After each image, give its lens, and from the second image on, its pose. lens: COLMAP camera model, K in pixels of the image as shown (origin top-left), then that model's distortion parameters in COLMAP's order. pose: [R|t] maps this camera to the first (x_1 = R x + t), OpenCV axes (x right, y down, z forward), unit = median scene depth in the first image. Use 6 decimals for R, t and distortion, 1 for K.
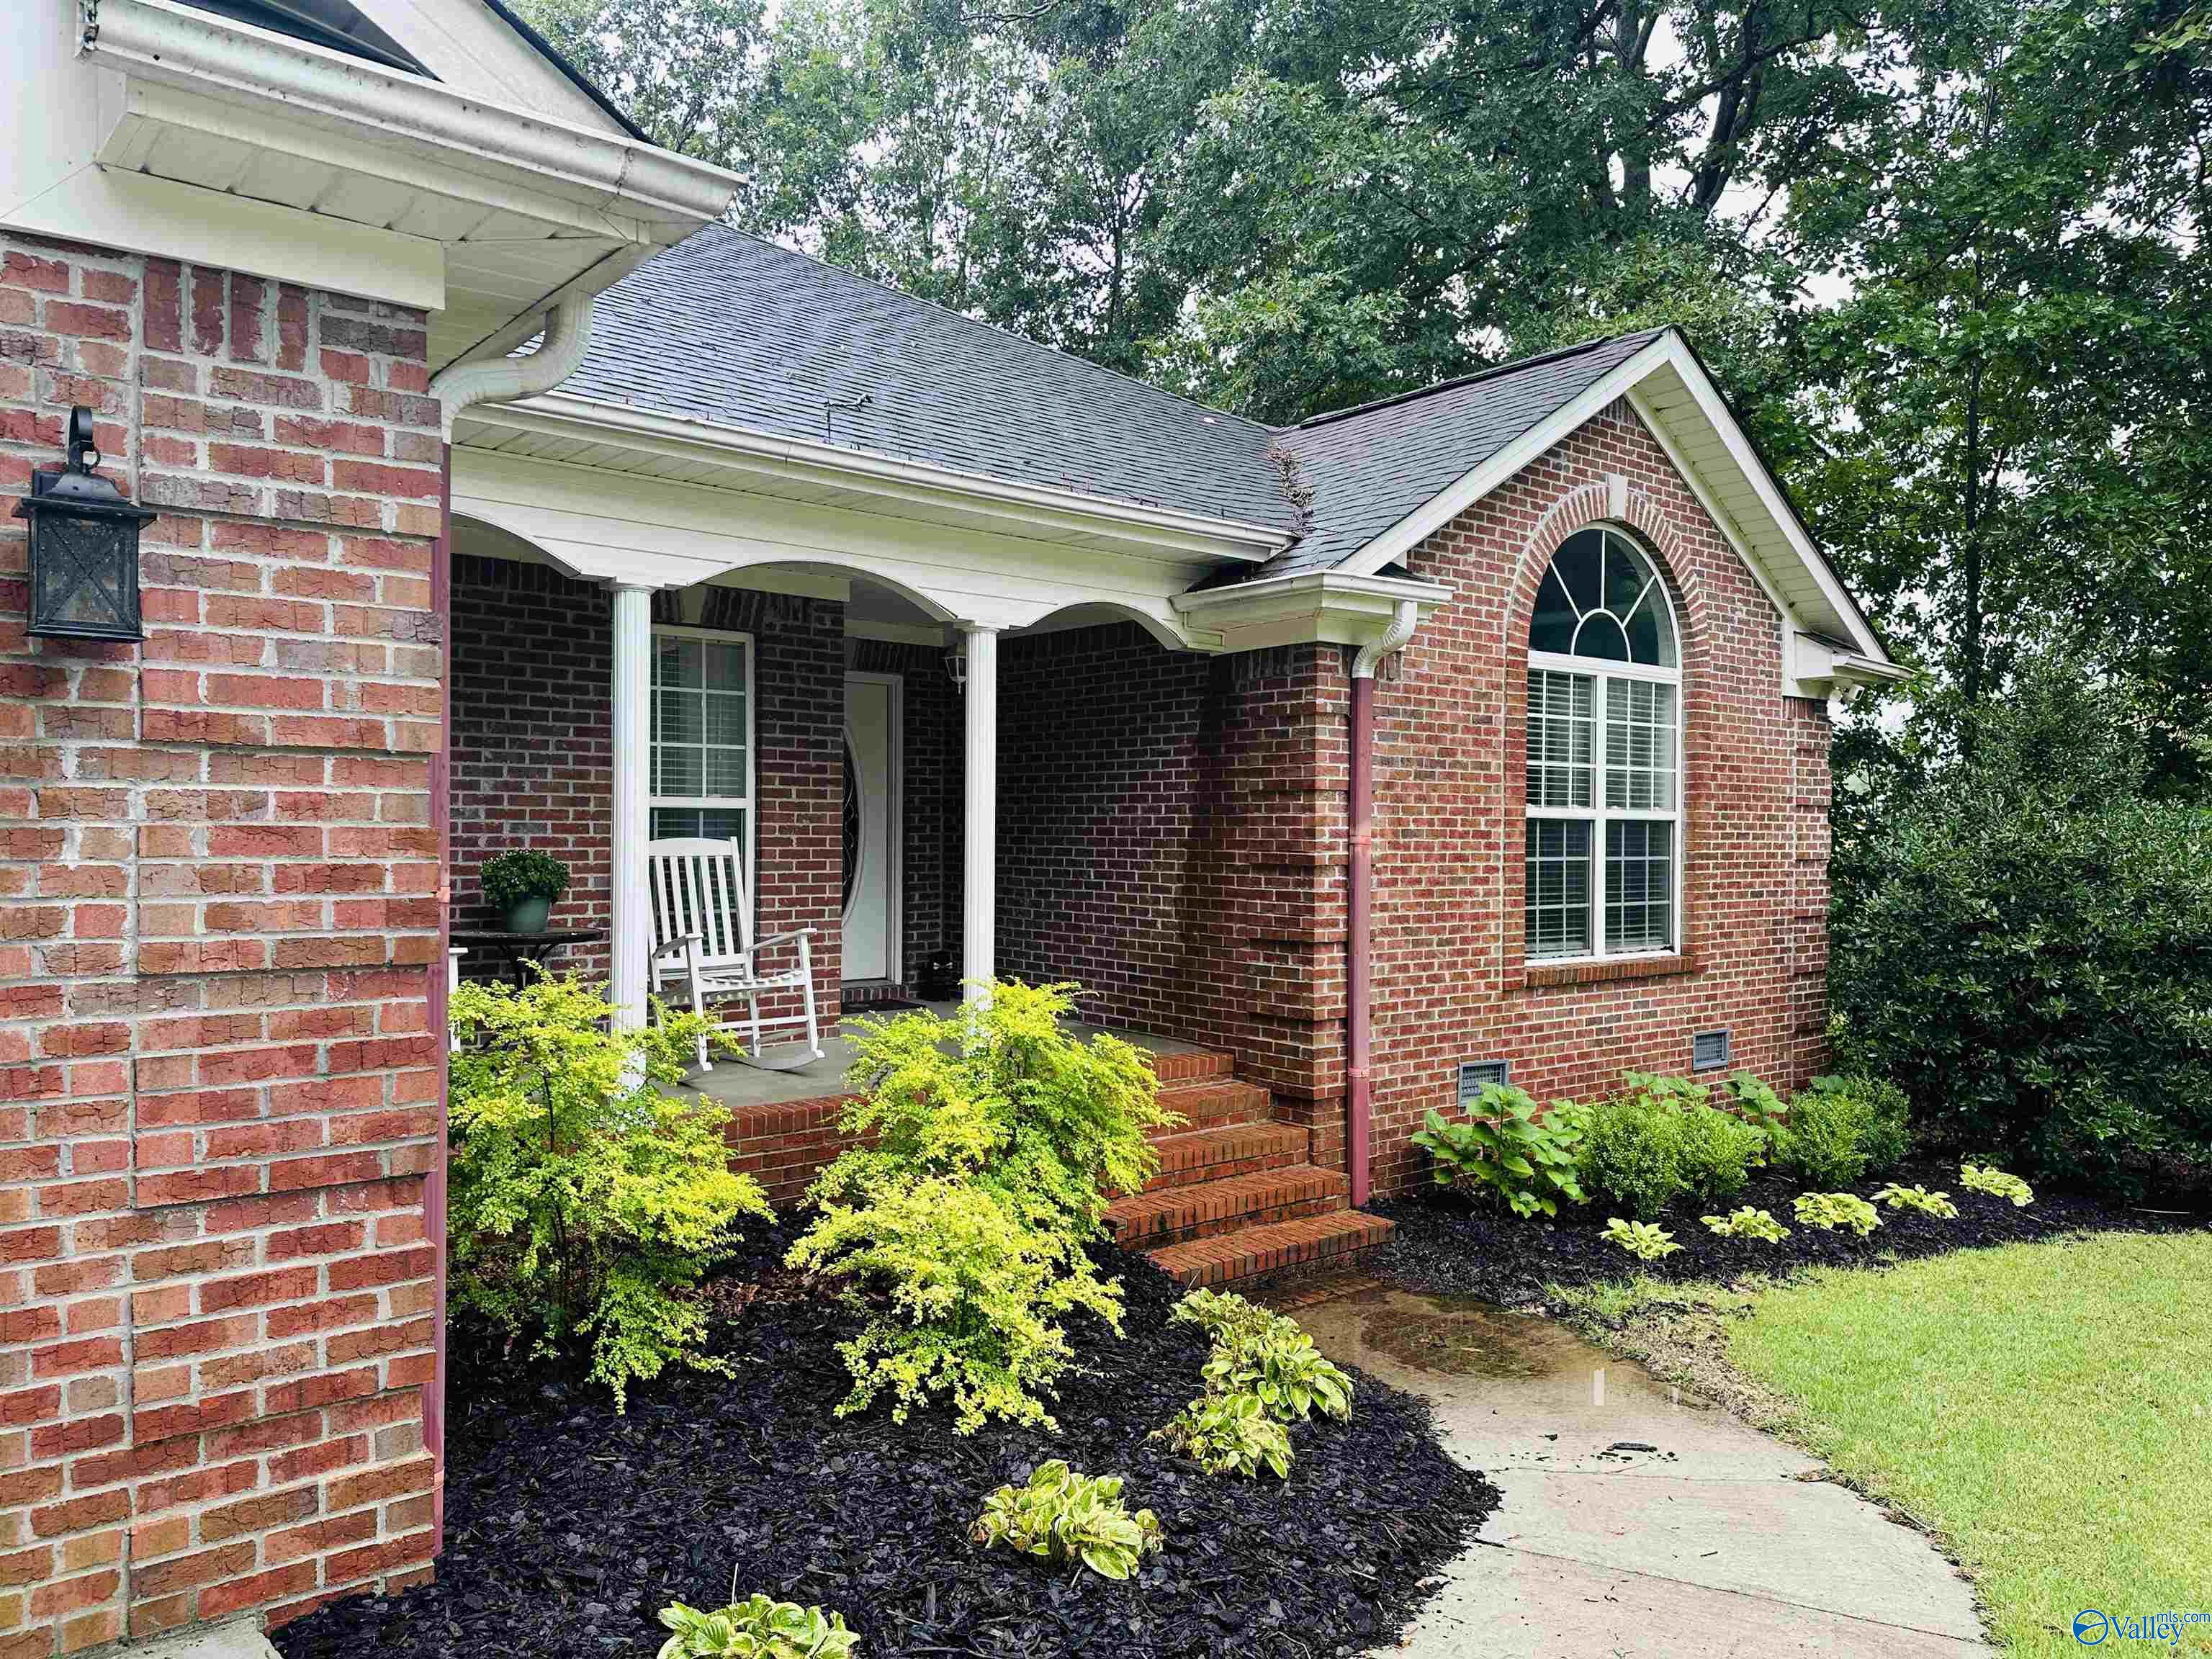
lens RADIAL K [[1538.1, 0, 1106.0], [0, 1538.1, 829.8], [0, 0, 1]] dist [0.082153, -0.092061]
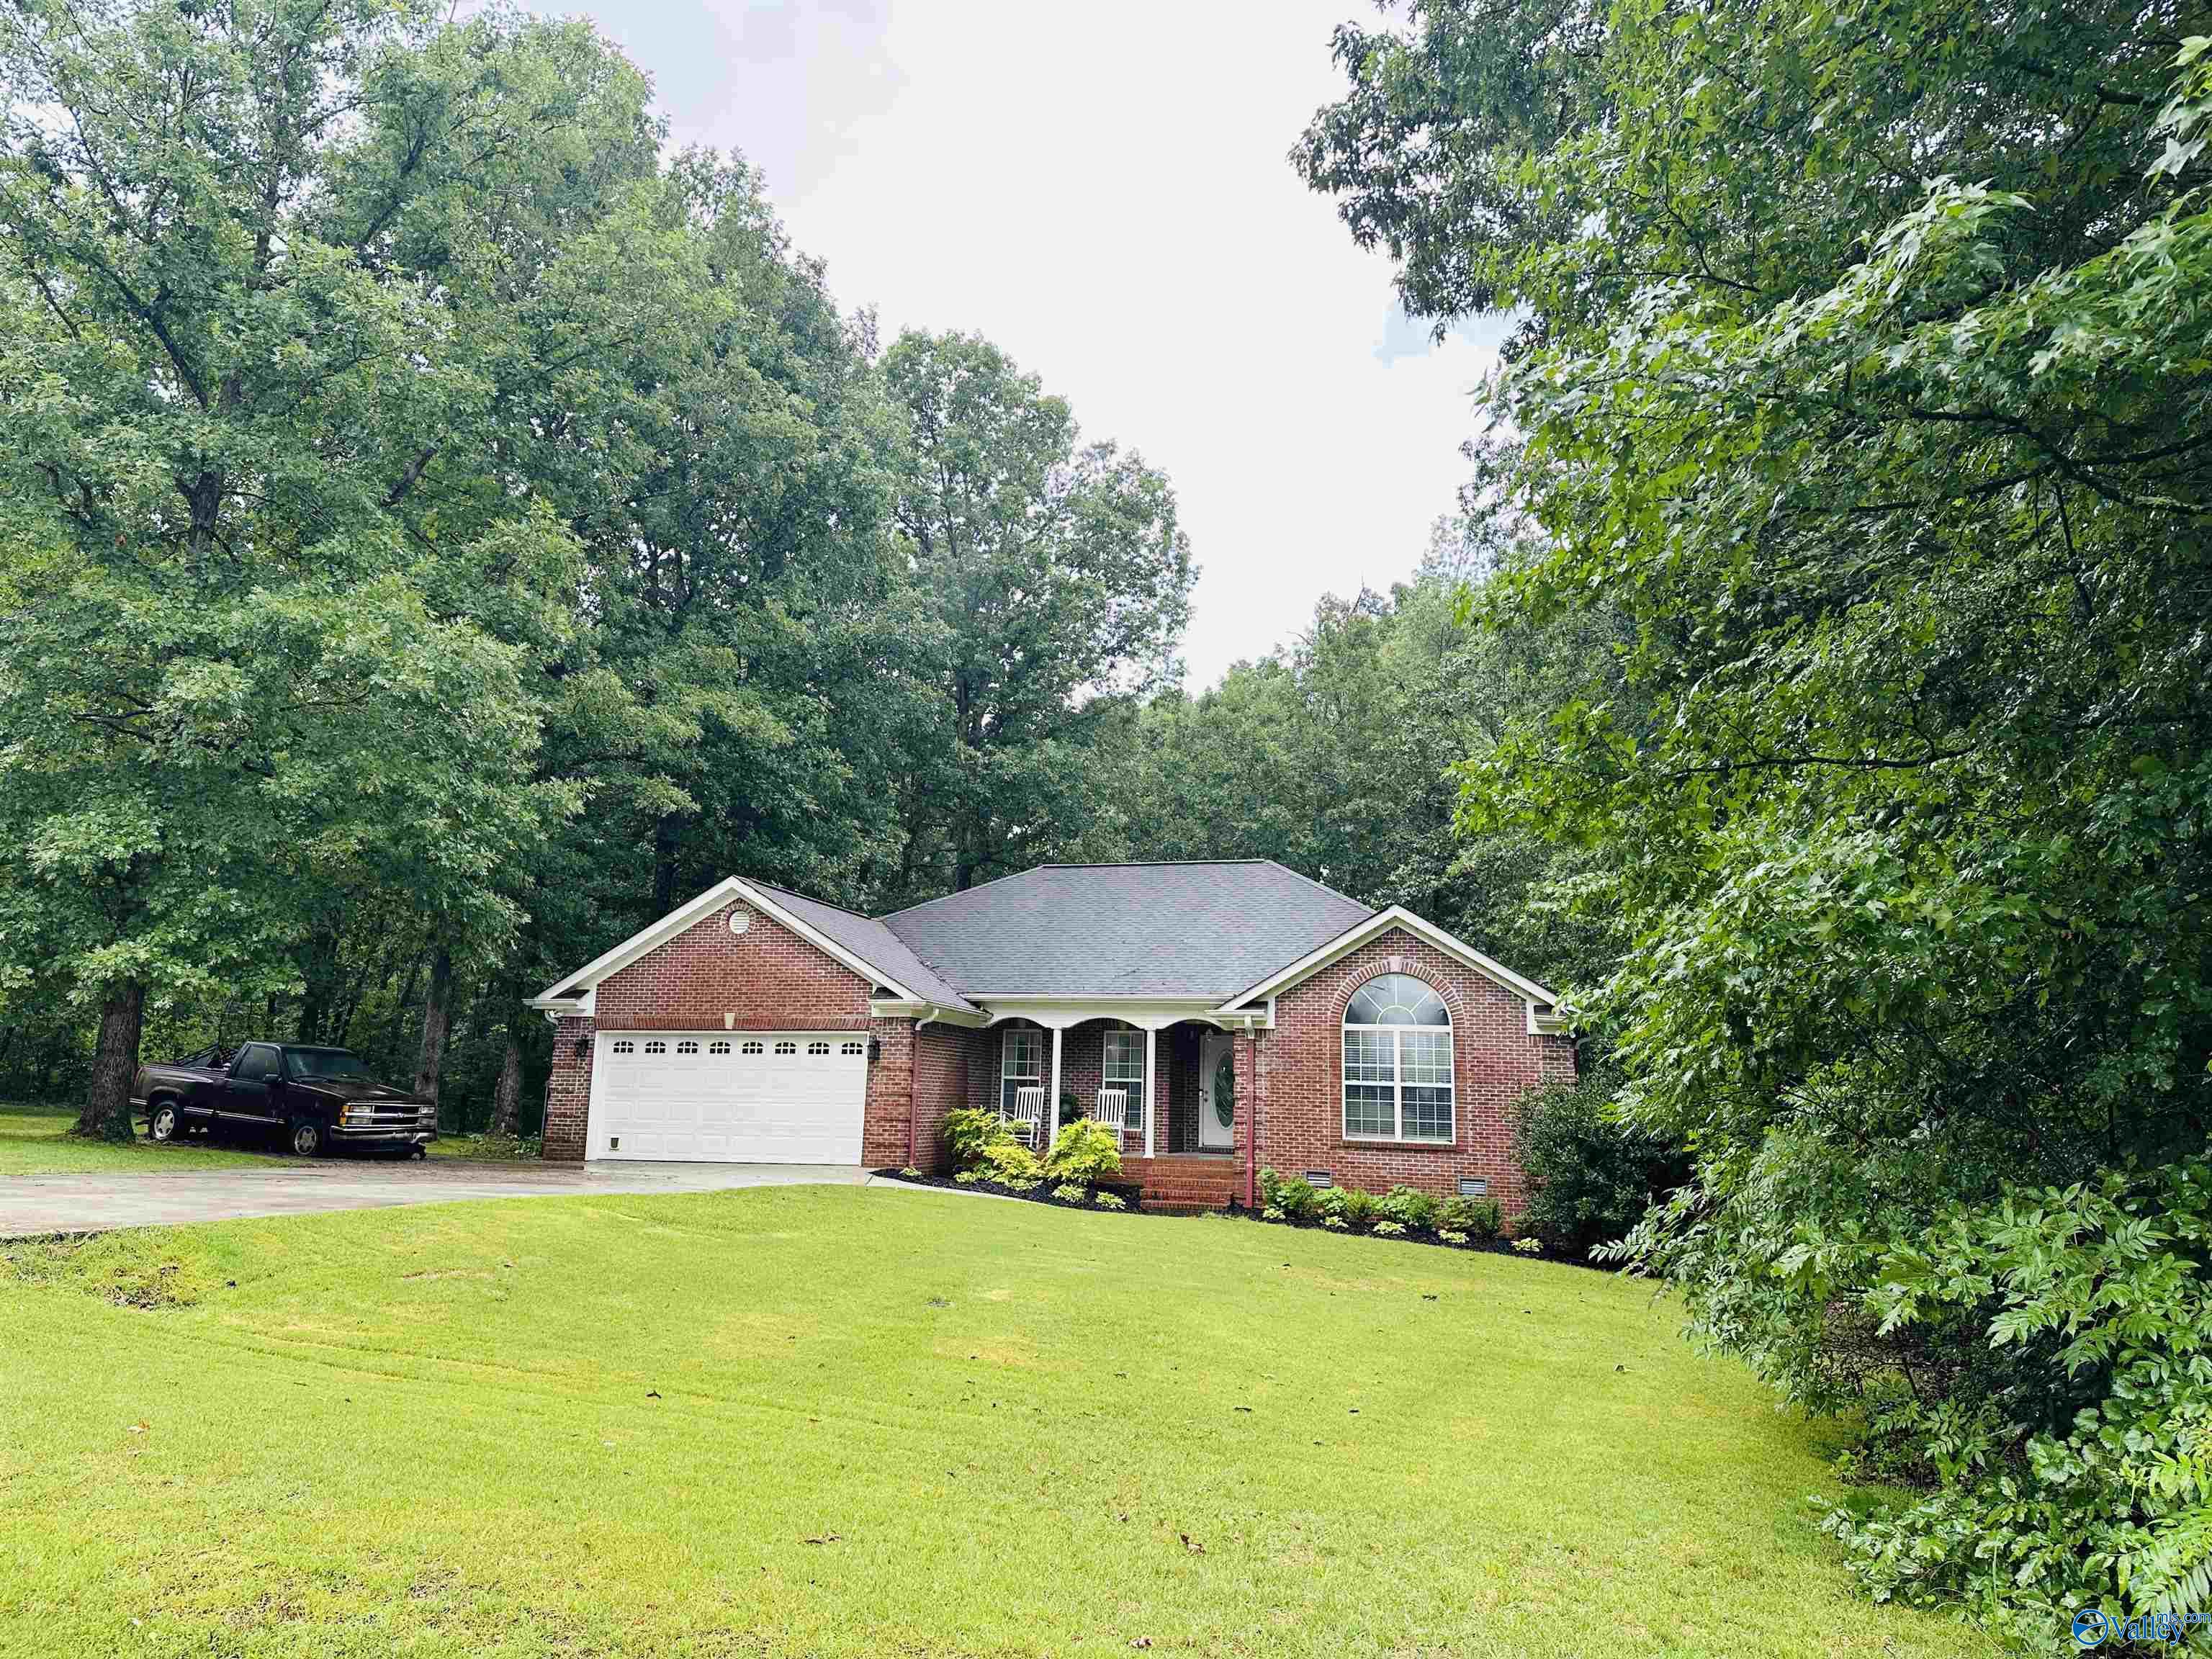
lens RADIAL K [[1538.1, 0, 1119.0], [0, 1538.1, 798.4], [0, 0, 1]] dist [0.082153, -0.092061]
pose [[0.590225, -0.156591, -0.791905, 2.639221], [-0.020603, 0.977763, -0.208698, 0.087561], [0.806976, 0.139494, 0.573874, -1.145830]]
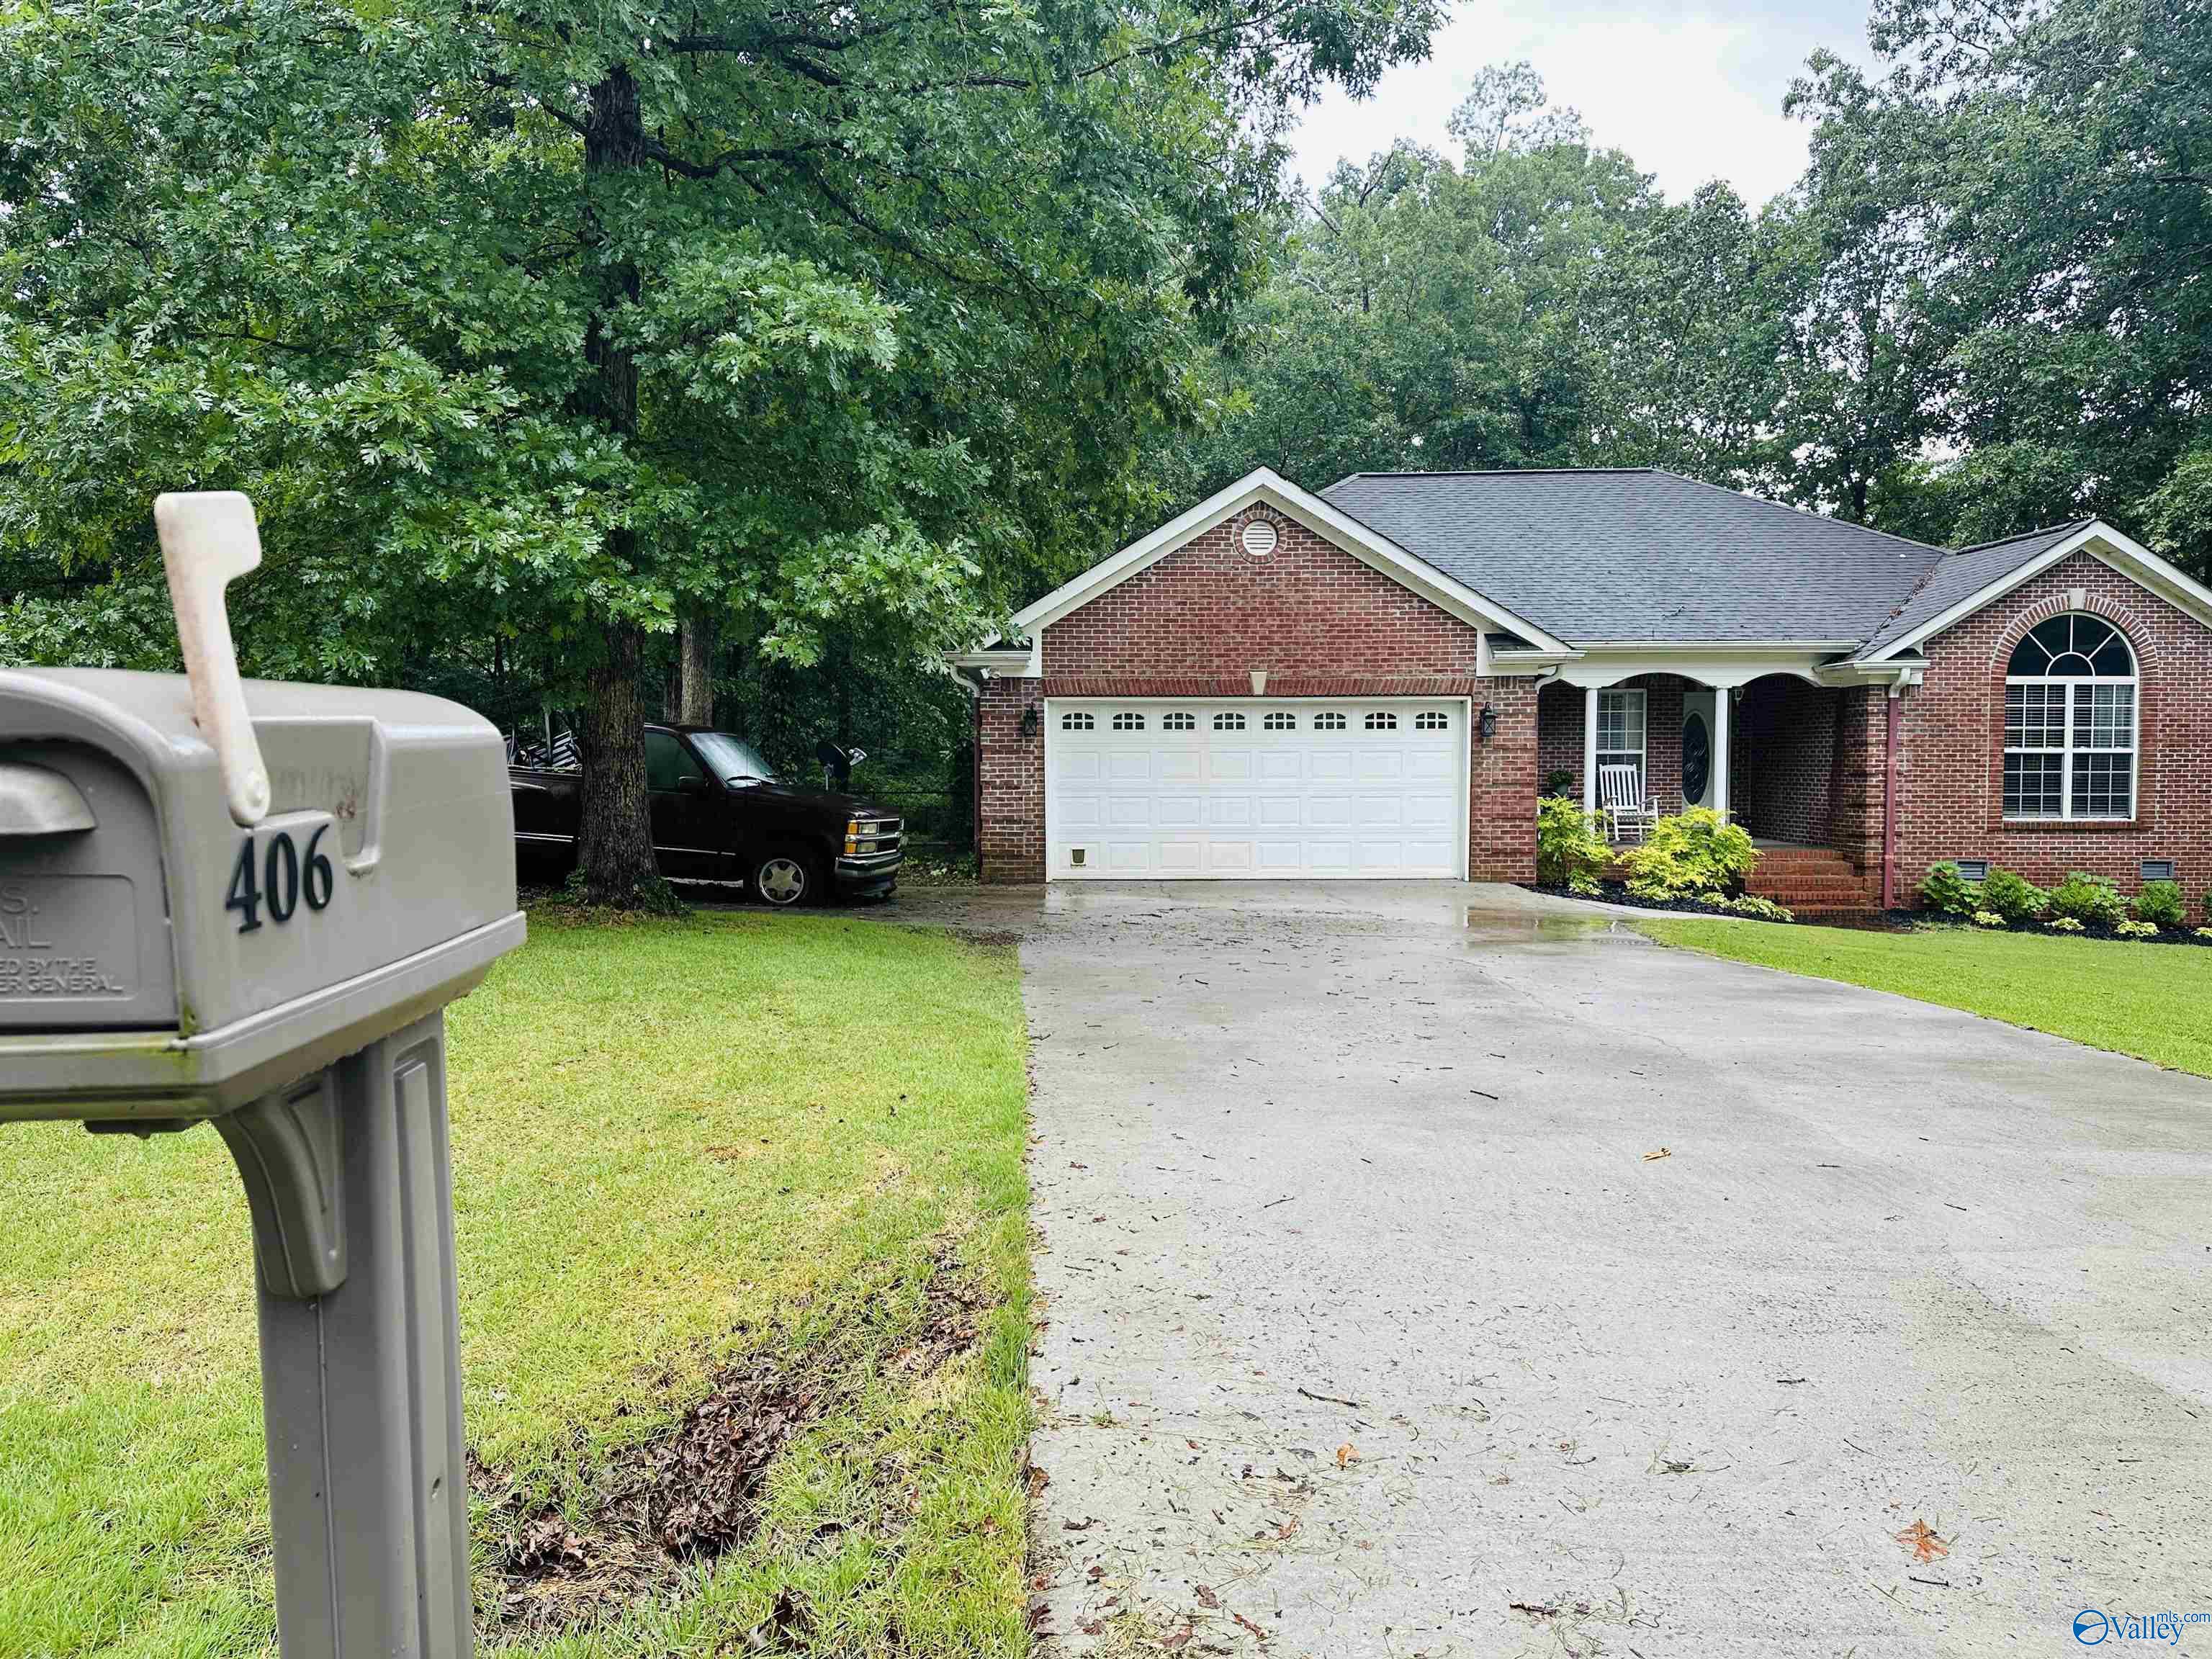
lens RADIAL K [[1538.1, 0, 1106.9], [0, 1538.1, 818.9], [0, 0, 1]] dist [0.082153, -0.092061]
pose [[0.781815, 0.015557, -0.623316, 0.750582], [0.005813, 0.999463, 0.032236, 0.007499], [0.623483, -0.028826, 0.781305, -1.761381]]
